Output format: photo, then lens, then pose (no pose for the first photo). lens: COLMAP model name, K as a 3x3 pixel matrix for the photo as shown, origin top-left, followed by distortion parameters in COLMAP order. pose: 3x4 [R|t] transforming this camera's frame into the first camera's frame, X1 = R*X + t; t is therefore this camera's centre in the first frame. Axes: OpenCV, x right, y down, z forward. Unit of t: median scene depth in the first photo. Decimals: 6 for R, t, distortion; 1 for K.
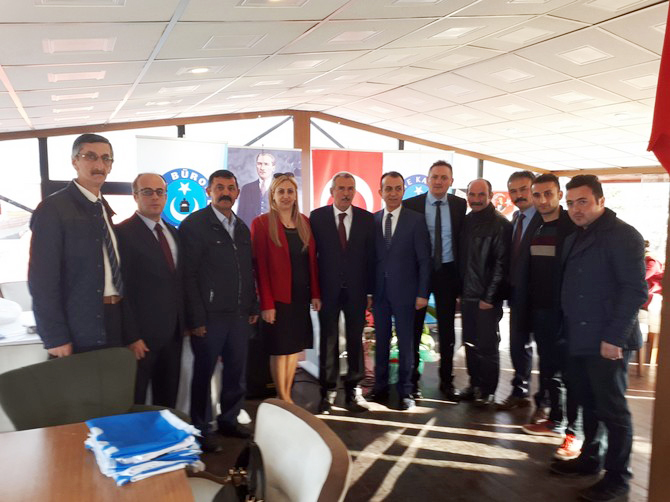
lens RADIAL K [[530.7, 0, 335.0], [0, 530.7, 251.0], [0, 0, 1]] dist [0.069485, -0.000011]
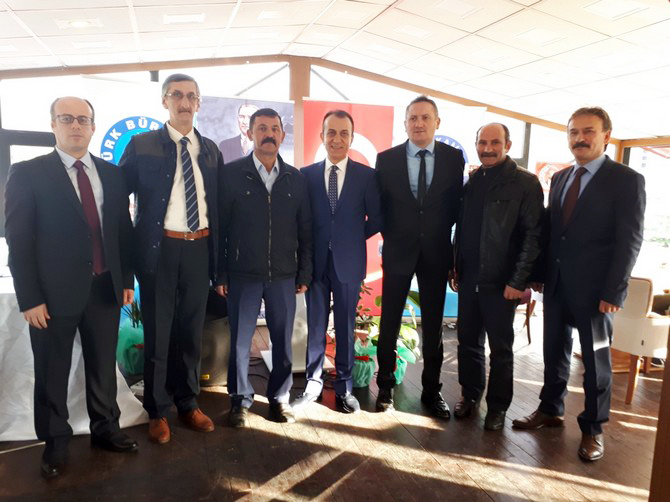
lens RADIAL K [[540.8, 0, 335.0], [0, 540.8, 251.0], [0, 0, 1]] dist [0.046295, -0.000931]
pose [[0.985394, 0.050421, -0.162651, 0.162251], [-0.046115, 0.998481, 0.030146, 0.019216], [0.163924, -0.022205, 0.986223, 0.161223]]
